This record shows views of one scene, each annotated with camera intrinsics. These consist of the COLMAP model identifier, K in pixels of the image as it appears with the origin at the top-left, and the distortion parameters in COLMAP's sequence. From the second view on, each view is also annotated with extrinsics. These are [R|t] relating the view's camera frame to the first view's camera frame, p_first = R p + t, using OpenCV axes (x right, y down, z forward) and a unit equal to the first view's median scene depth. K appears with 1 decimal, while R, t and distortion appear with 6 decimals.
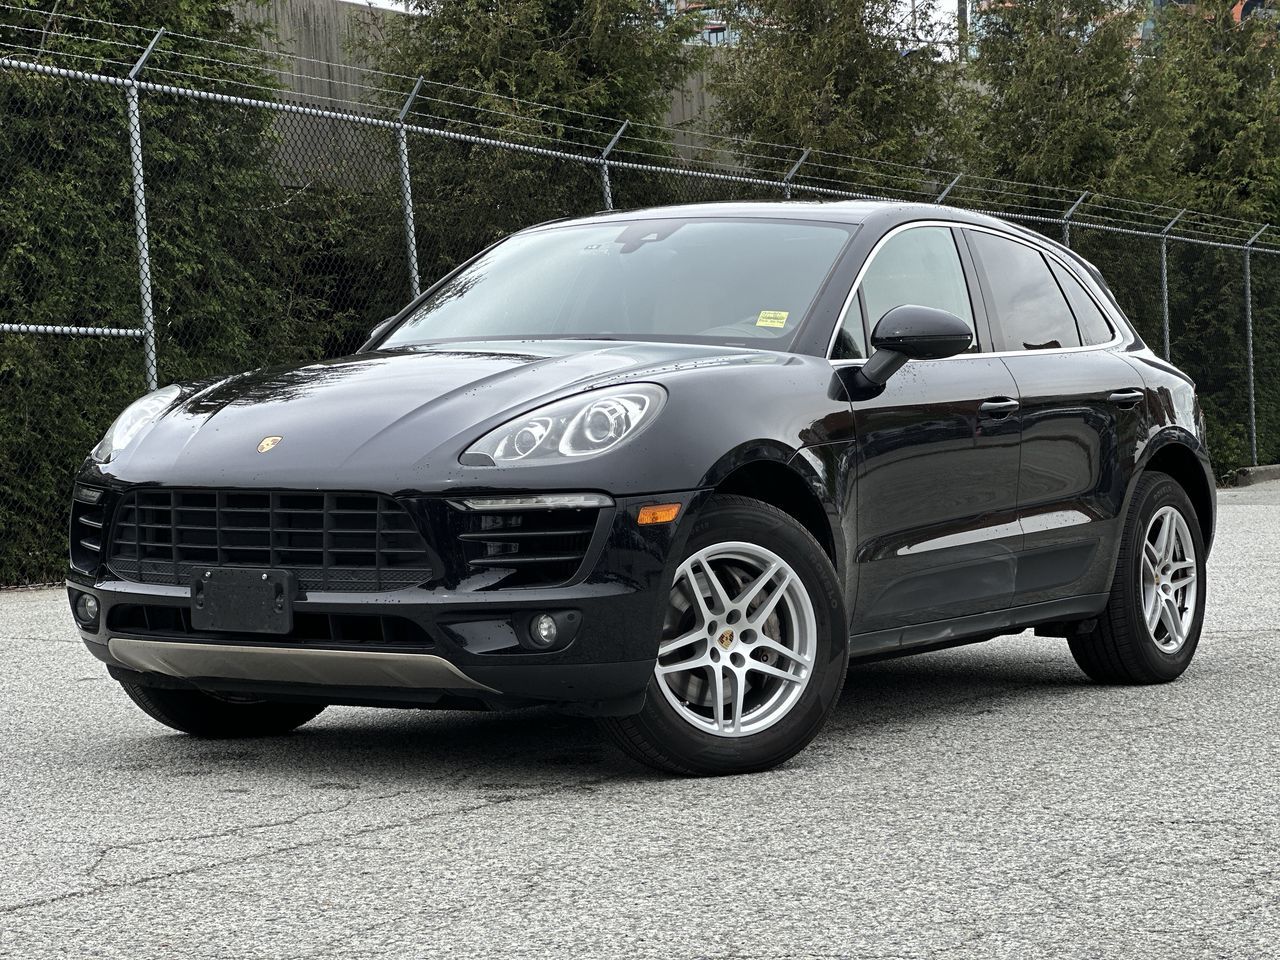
lens RADIAL K [[2717.3, 0, 647.3], [0, 2717.3, 441.4], [0, 0, 1]] dist [-0.031235, 2.372516]
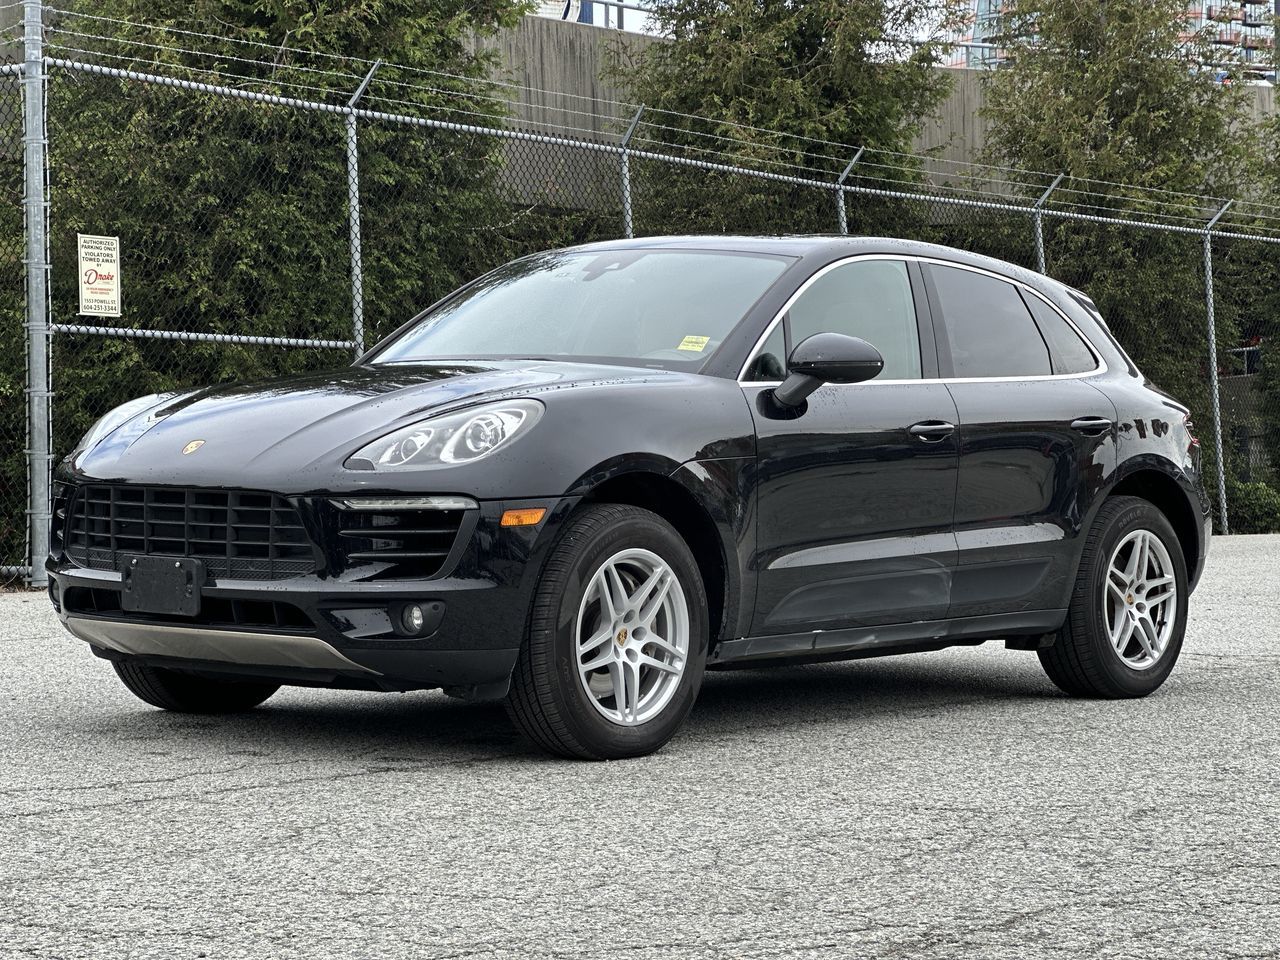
lens RADIAL K [[2688.6, 0, 644.4], [0, 2688.6, 446.2], [0, 0, 1]] dist [0.082999, 1.615990]
pose [[0.990924, 0.023483, -0.132357, 0.138419], [-0.024068, 0.999706, -0.002822, -0.000335], [0.132252, 0.005982, 0.991198, -0.056341]]
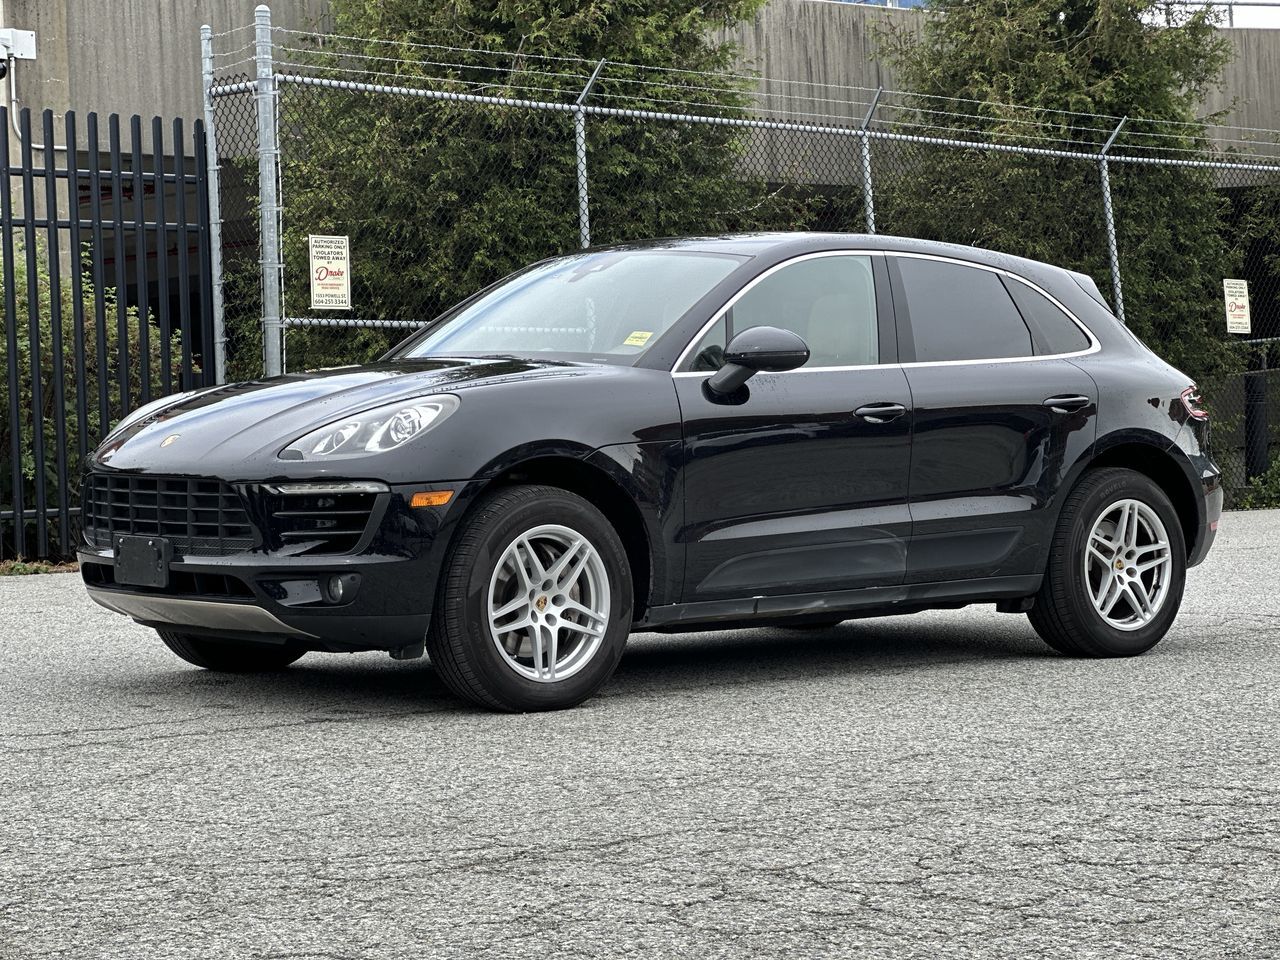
lens RADIAL K [[2669.5, 0, 635.2], [0, 2669.5, 427.7], [0, 0, 1]] dist [-0.036952, 4.426810]
pose [[0.957685, 0.008035, -0.287706, 0.315070], [-0.006876, 0.999964, 0.005041, -0.009269], [0.287736, -0.002849, 0.957706, -0.110084]]
